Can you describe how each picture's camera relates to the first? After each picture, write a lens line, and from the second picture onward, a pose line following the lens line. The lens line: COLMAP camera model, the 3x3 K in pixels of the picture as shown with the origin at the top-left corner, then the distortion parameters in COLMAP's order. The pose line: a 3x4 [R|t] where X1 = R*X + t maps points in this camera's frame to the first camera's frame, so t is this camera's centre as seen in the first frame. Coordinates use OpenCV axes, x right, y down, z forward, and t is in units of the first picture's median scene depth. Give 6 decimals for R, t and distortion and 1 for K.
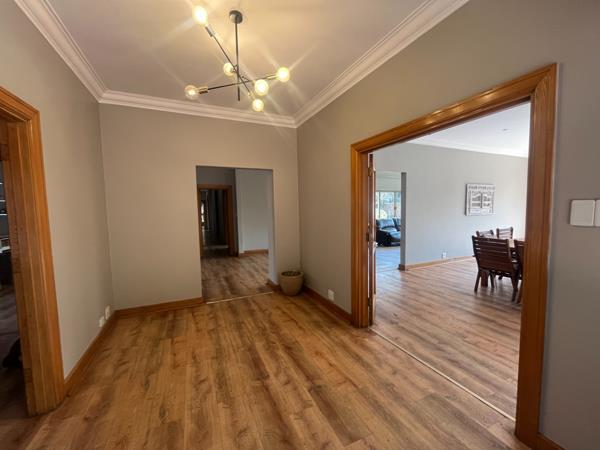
lens RADIAL K [[243.8, 0, 300.3], [0, 243.8, 223.8], [0, 0, 1]] dist [0.002943, -0.000007]
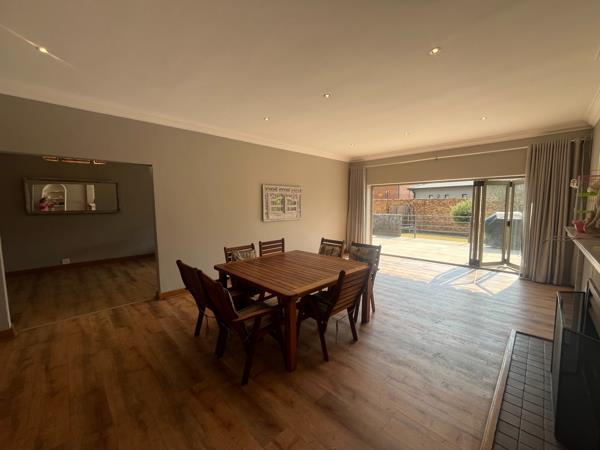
lens RADIAL K [[243.8, 0, 299.9], [0, 243.8, 225.2], [0, 0, 1]] dist [0.002943, -0.000007]
pose [[0.936402, -0.016074, 0.350561, 0.623817], [0.008396, 0.999691, 0.023412, -0.050900], [-0.350829, -0.018980, 0.936247, 0.189706]]
